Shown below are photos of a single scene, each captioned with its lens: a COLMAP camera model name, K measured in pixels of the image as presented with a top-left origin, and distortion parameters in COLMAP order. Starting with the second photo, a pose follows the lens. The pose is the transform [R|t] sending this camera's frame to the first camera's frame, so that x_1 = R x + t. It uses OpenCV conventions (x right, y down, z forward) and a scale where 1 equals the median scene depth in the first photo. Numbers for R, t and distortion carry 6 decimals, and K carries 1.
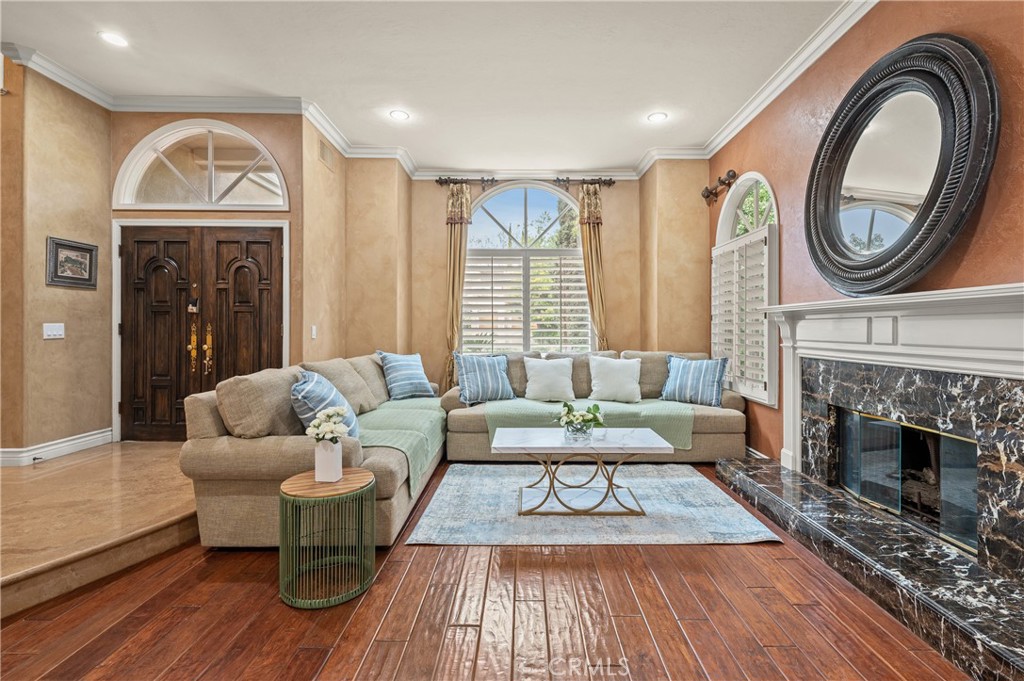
lens RADIAL K [[457.8, 0, 515.6], [0, 457.8, 333.6], [0, 0, 1]] dist [-0.000099, -0.000133]
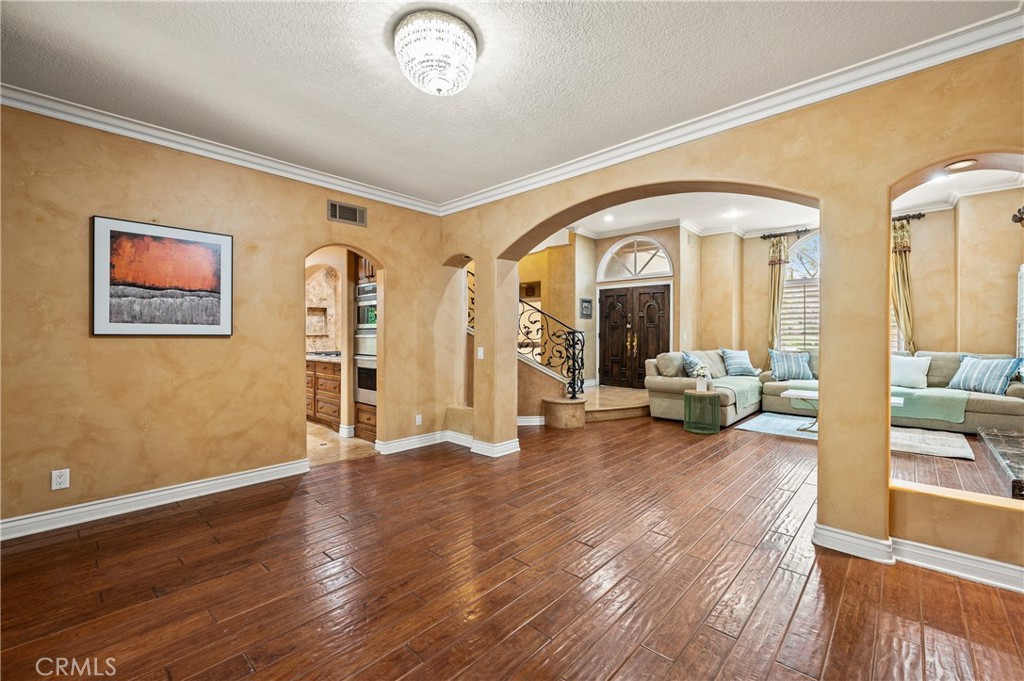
lens RADIAL K [[438.4, 0, 514.6], [0, 438.4, 337.3], [0, 0, 1]] dist [-0.000188, 0.000034]
pose [[0.747173, 0.000504, -0.664630, 0.242531], [-0.004253, 0.999983, -0.004023, 0.008870], [0.664616, 0.005832, 0.747162, -0.833140]]
